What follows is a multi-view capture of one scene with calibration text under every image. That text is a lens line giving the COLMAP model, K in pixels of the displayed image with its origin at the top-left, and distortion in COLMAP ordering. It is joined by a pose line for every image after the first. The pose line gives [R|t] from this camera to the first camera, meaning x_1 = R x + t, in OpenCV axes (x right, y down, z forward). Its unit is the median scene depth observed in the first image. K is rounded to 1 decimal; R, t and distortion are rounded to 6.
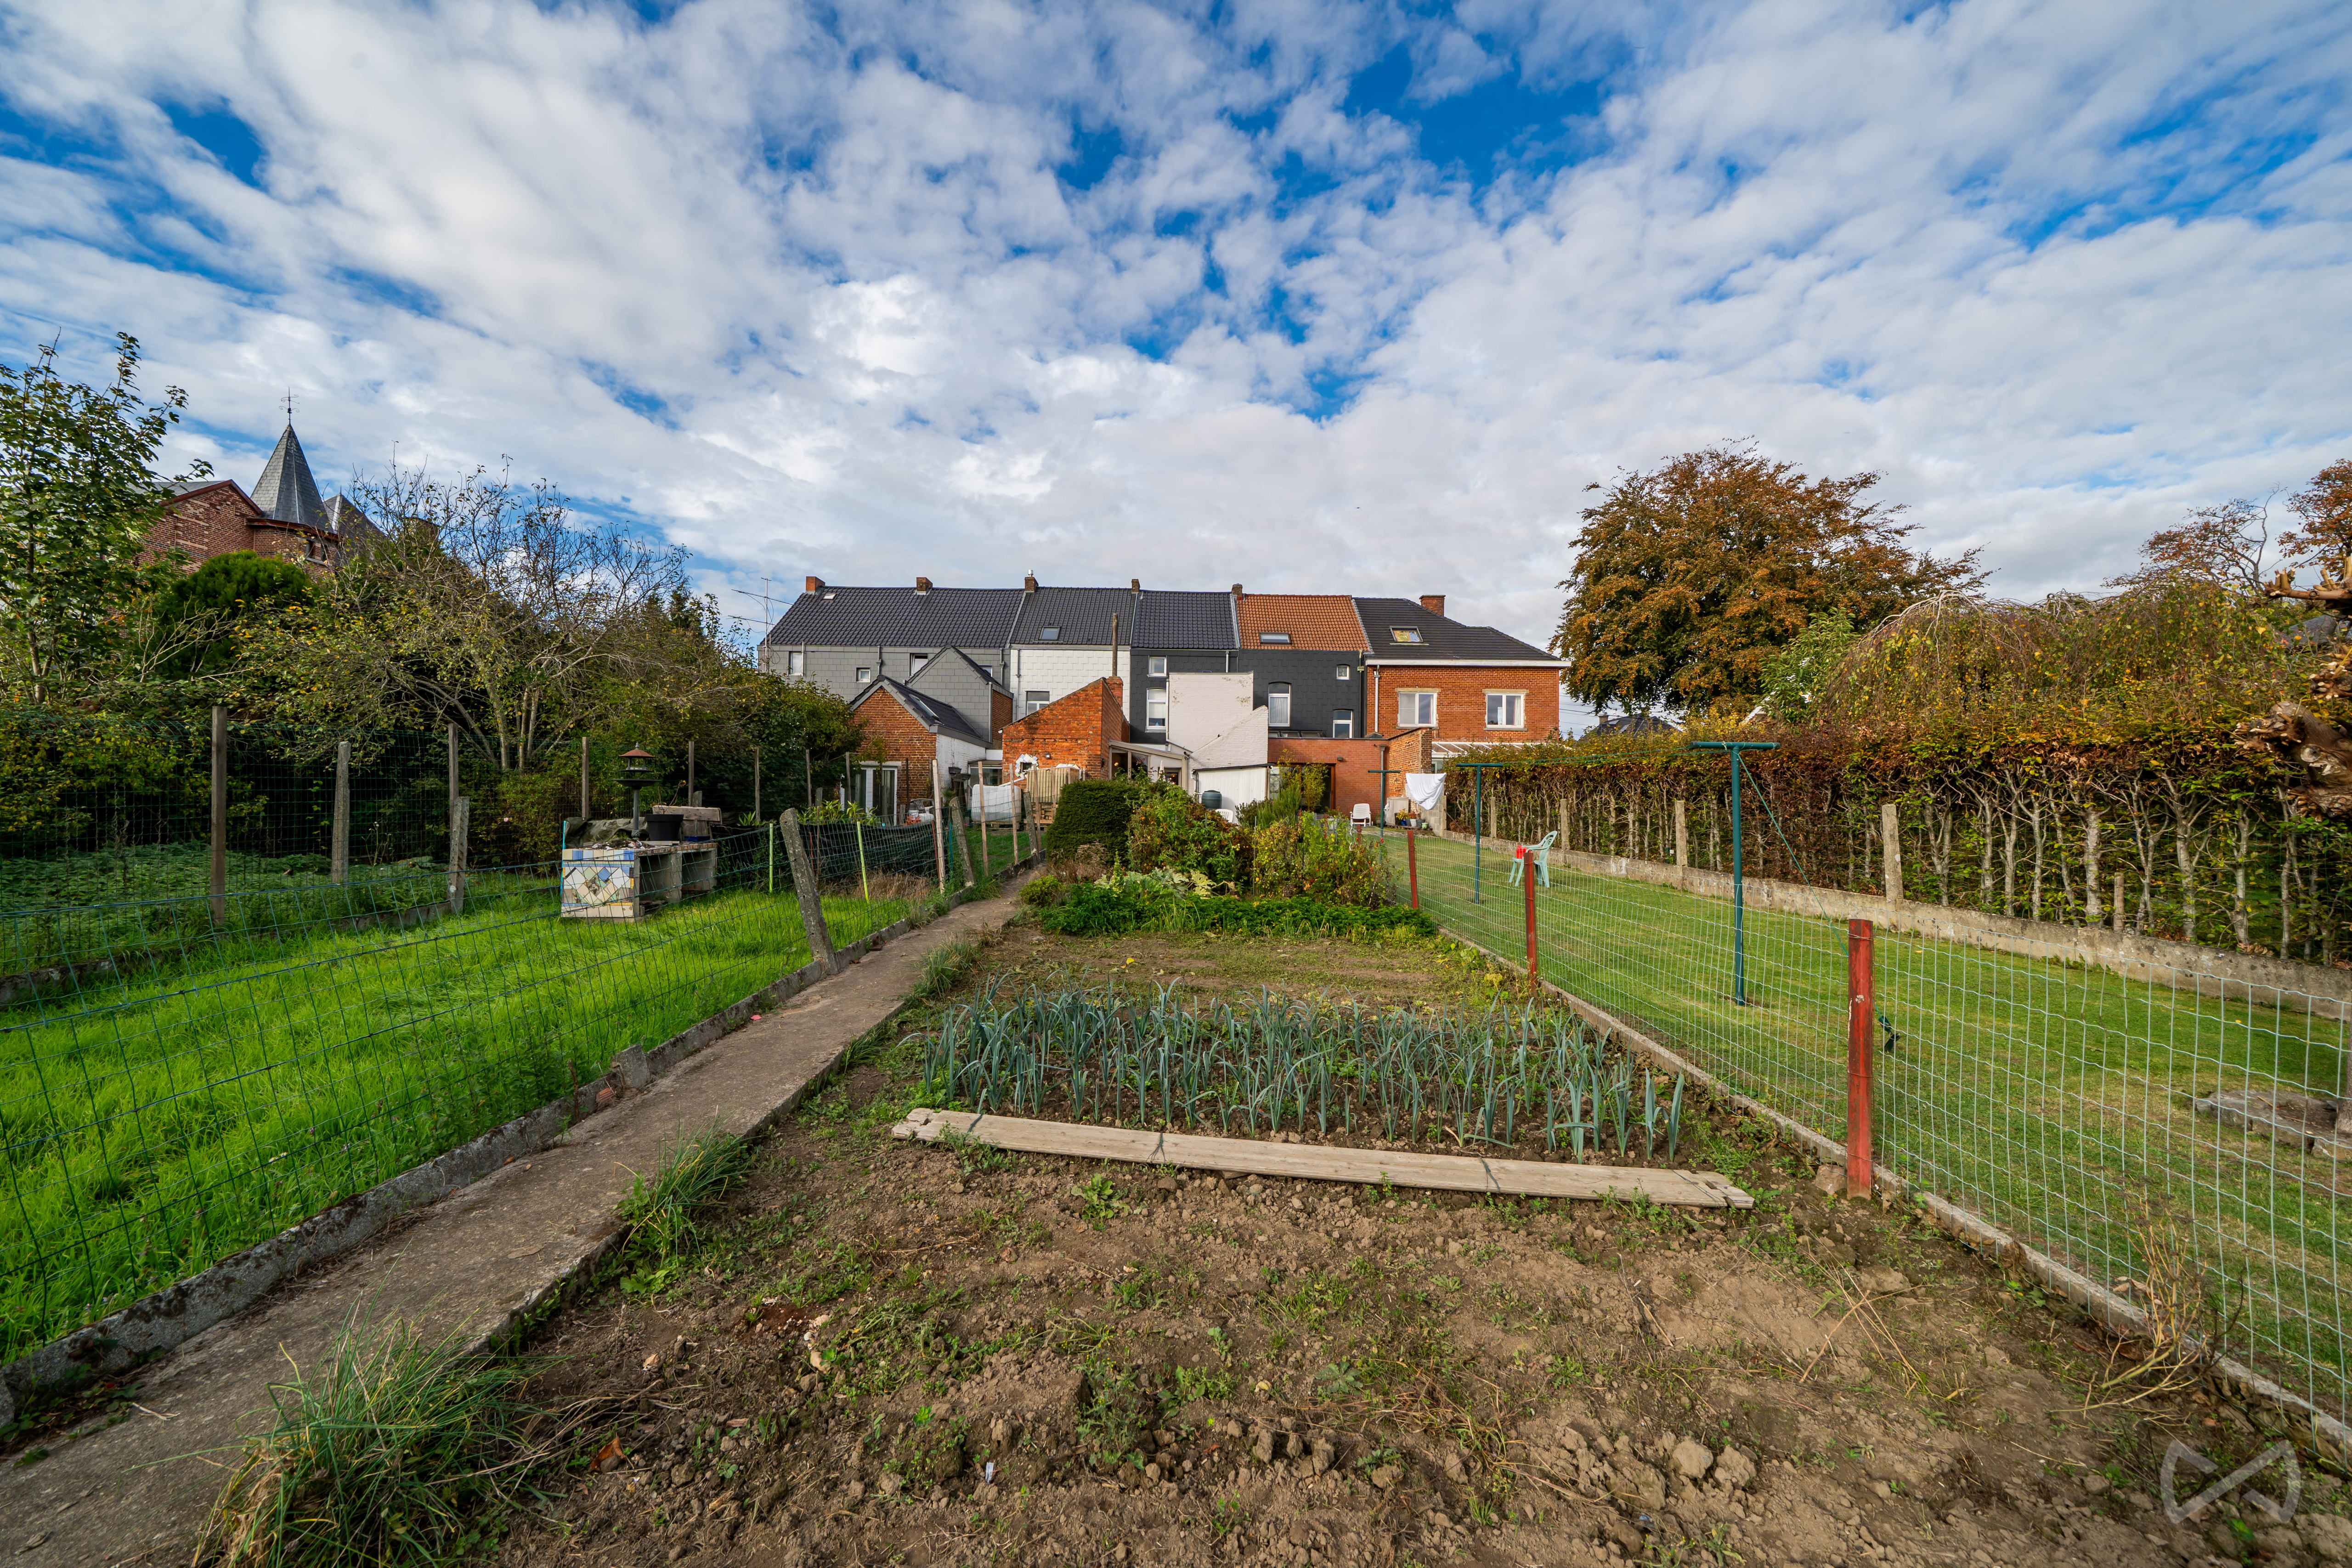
lens RADIAL K [[837.3, 0, 1175.6], [0, 837.3, 785.3], [0, 0, 1]] dist [-0.000091, -0.000010]
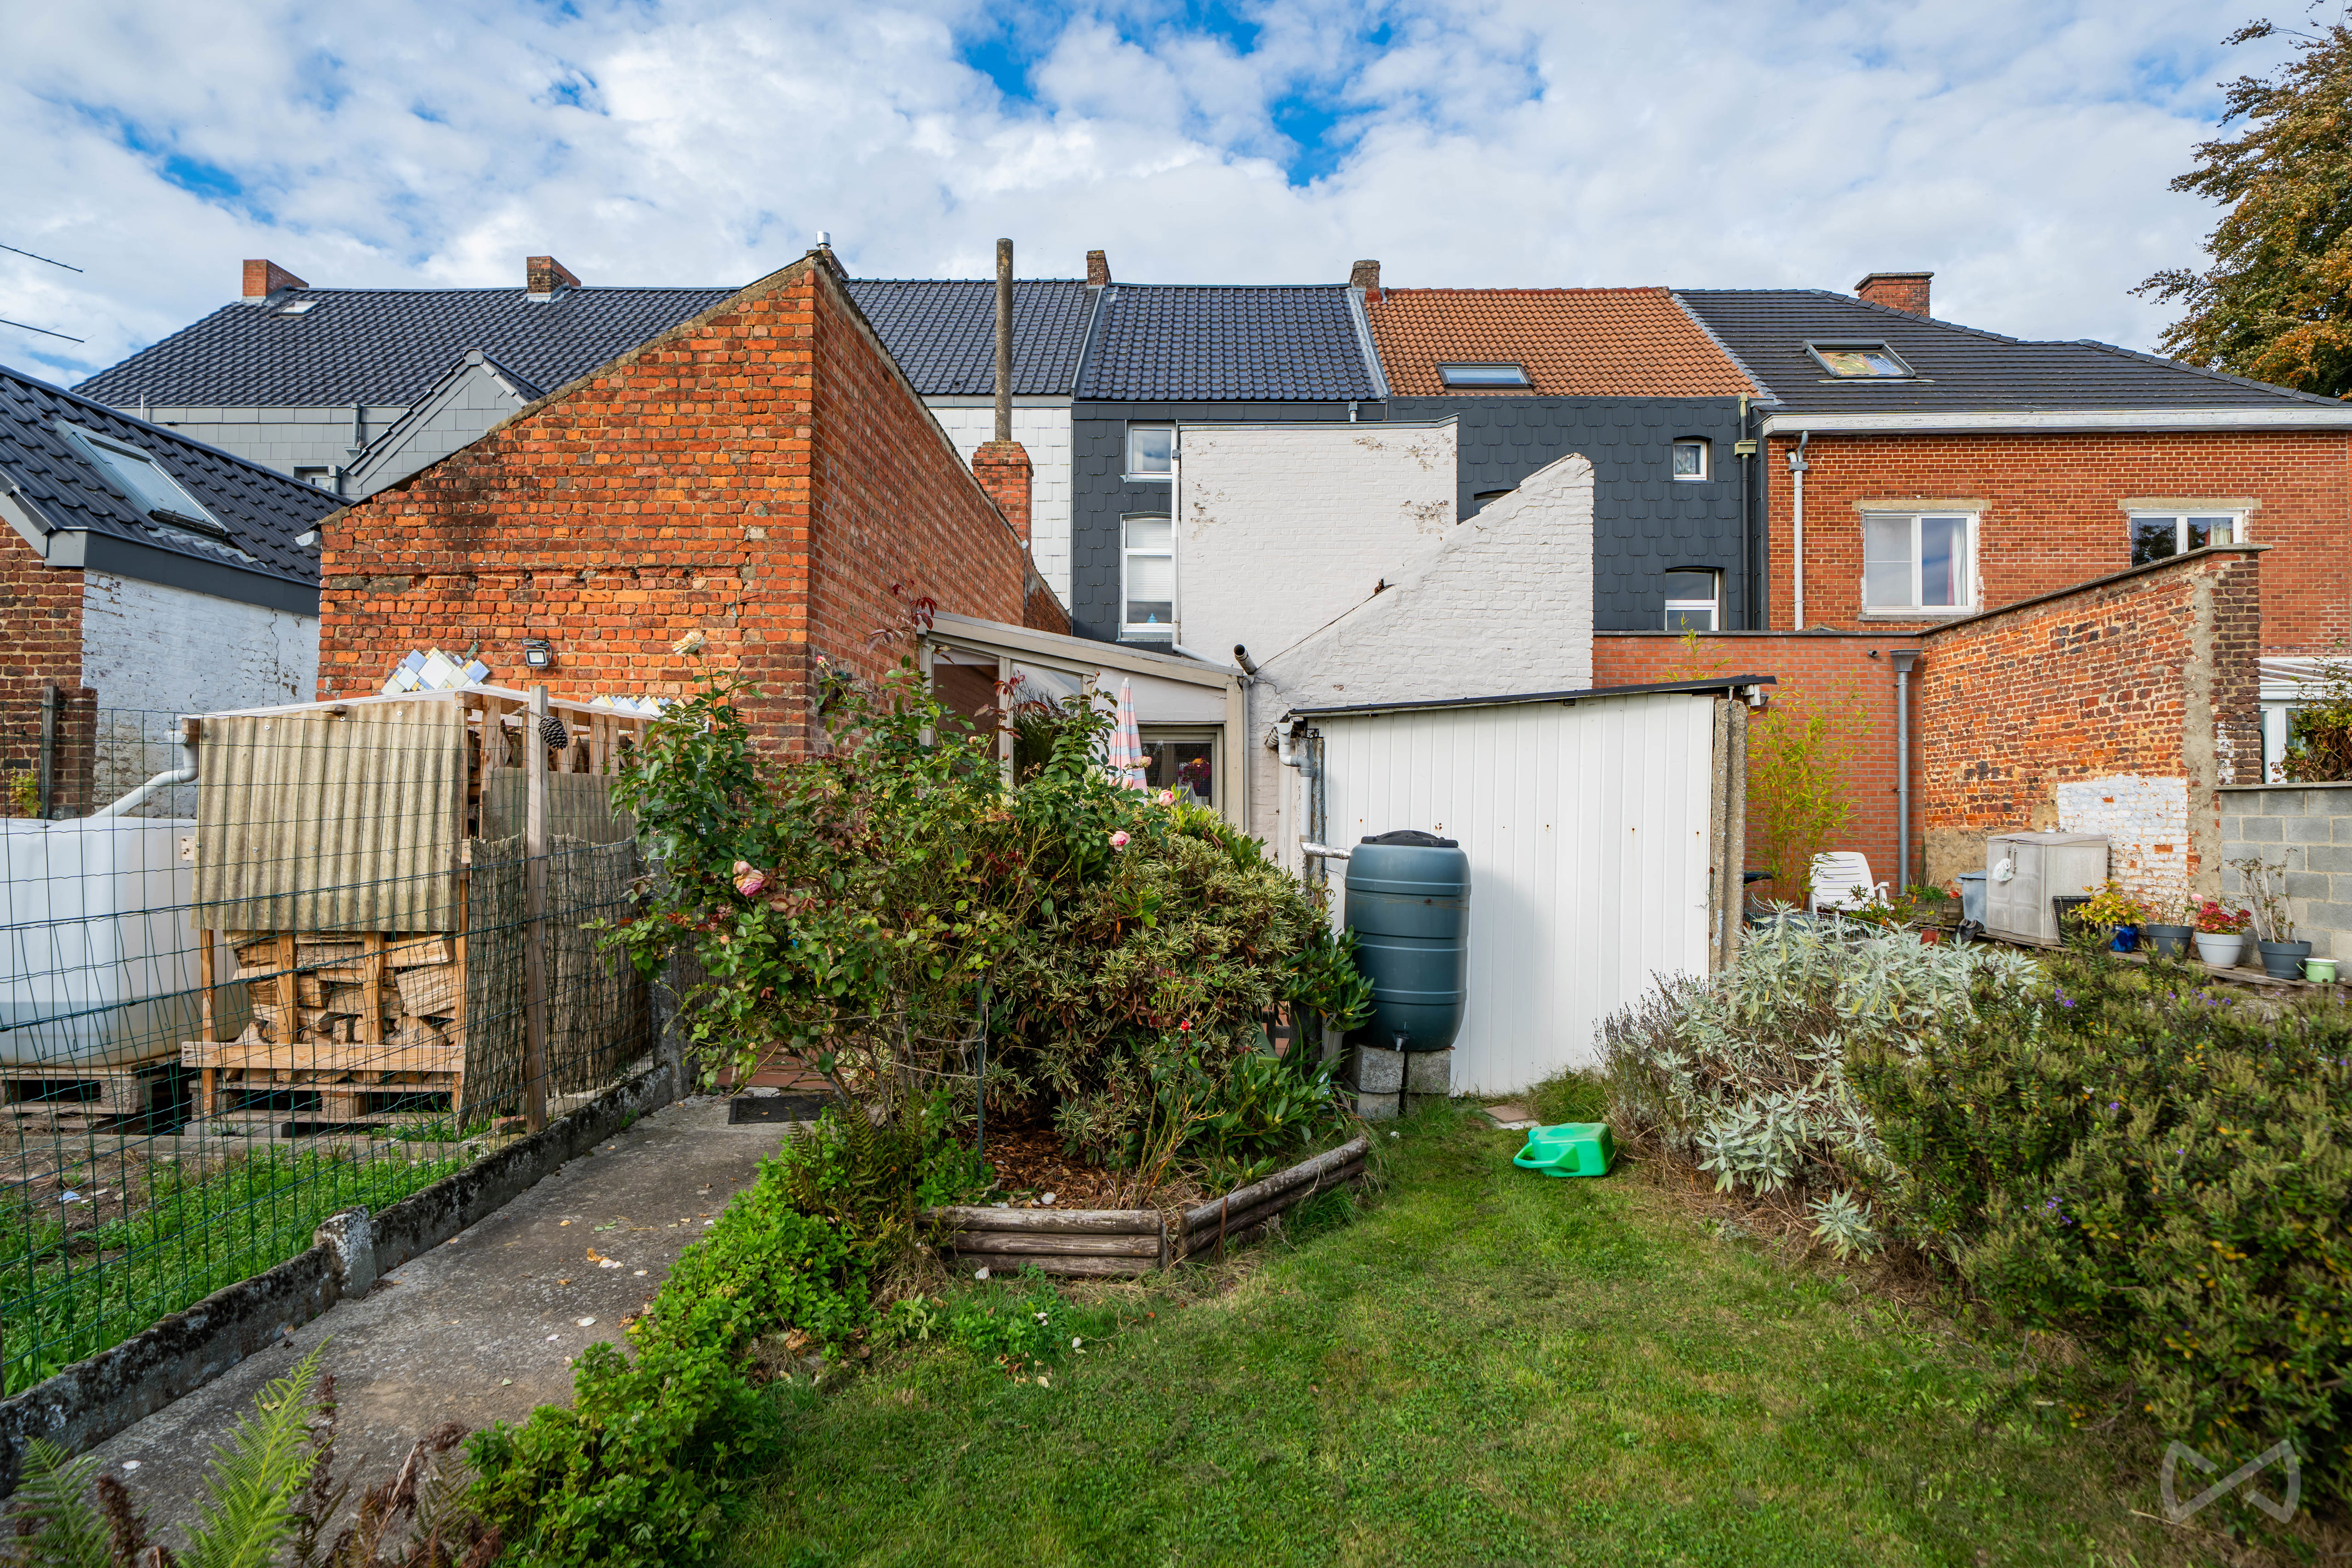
lens RADIAL K [[1286.2, 0, 1174.6], [0, 1286.2, 791.3], [0, 0, 1]] dist [0.002891, 0.000322]
pose [[0.999513, -0.009039, -0.029880, 0.003022], [0.009089, 0.999958, 0.001532, -0.002209], [0.029865, -0.001803, 0.999552, 0.469270]]
